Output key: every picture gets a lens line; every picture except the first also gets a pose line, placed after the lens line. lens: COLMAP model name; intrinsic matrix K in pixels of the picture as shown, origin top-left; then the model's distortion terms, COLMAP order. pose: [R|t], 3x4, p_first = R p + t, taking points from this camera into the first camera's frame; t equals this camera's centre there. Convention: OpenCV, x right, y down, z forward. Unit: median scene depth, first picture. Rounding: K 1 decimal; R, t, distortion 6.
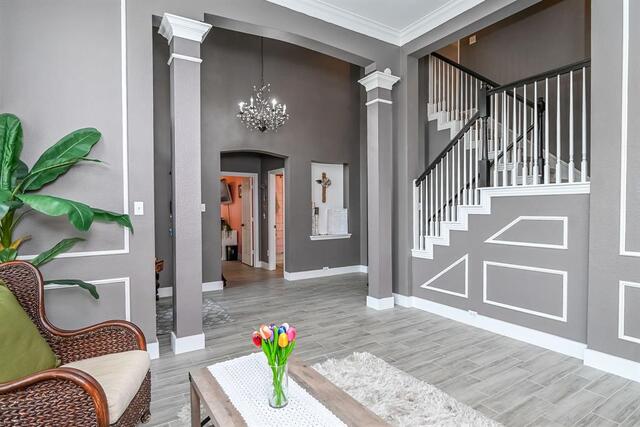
lens RADIAL K [[332.4, 0, 316.6], [0, 332.4, 213.0], [0, 0, 1]] dist [-0.002311, 0.000013]
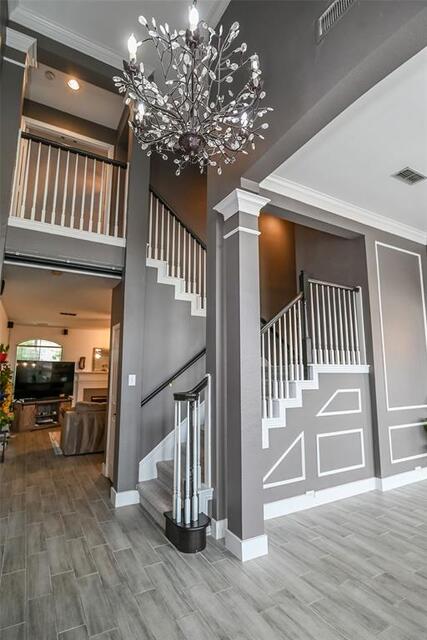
lens RADIAL K [[332.4, 0, 212.3], [0, 332.4, 320.4], [0, 0, 1]] dist [-0.002311, 0.000013]
pose [[0.042010, 0.155754, 0.986902, -0.580434], [0.010448, 0.987652, -0.156317, -0.050119], [-0.999063, 0.016879, 0.039864, 1.239917]]
